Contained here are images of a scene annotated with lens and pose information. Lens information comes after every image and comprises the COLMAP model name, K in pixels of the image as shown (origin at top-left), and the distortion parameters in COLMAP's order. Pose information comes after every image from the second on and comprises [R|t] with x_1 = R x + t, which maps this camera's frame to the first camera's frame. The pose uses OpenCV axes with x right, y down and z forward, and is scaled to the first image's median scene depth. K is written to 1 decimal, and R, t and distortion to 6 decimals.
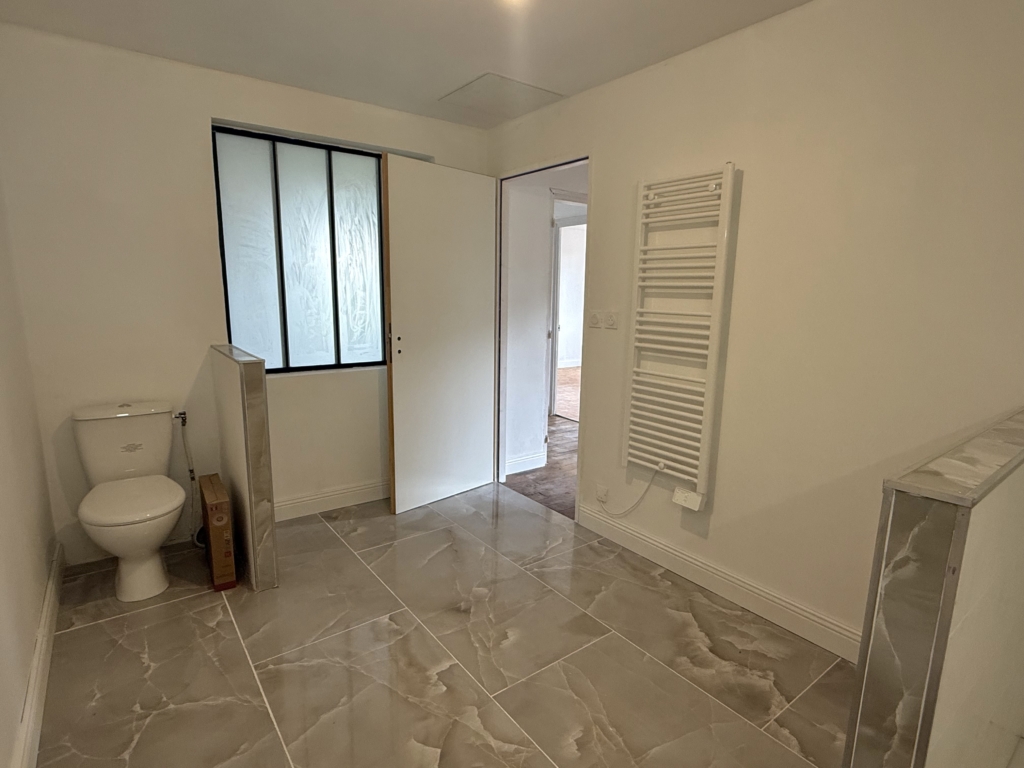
lens RADIAL K [[538.4, 0, 504.1], [0, 538.4, 386.6], [0, 0, 1]] dist [-0.000110, 0.000155]
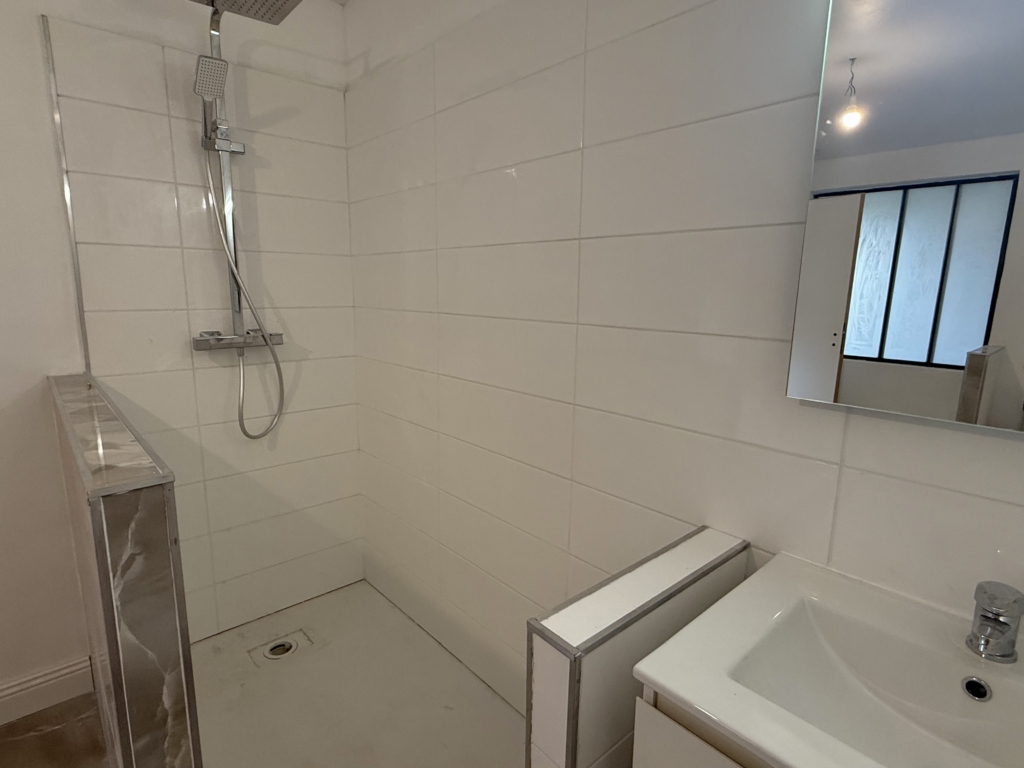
lens RADIAL K [[538.4, 0, 504.1], [0, 538.4, 386.6], [0, 0, 1]] dist [-0.000110, 0.000155]
pose [[-0.083717, -0.201466, 0.975911, -0.204785], [0.161767, 0.963611, 0.212803, -0.078219], [-0.983272, 0.175685, -0.048080, 0.323702]]
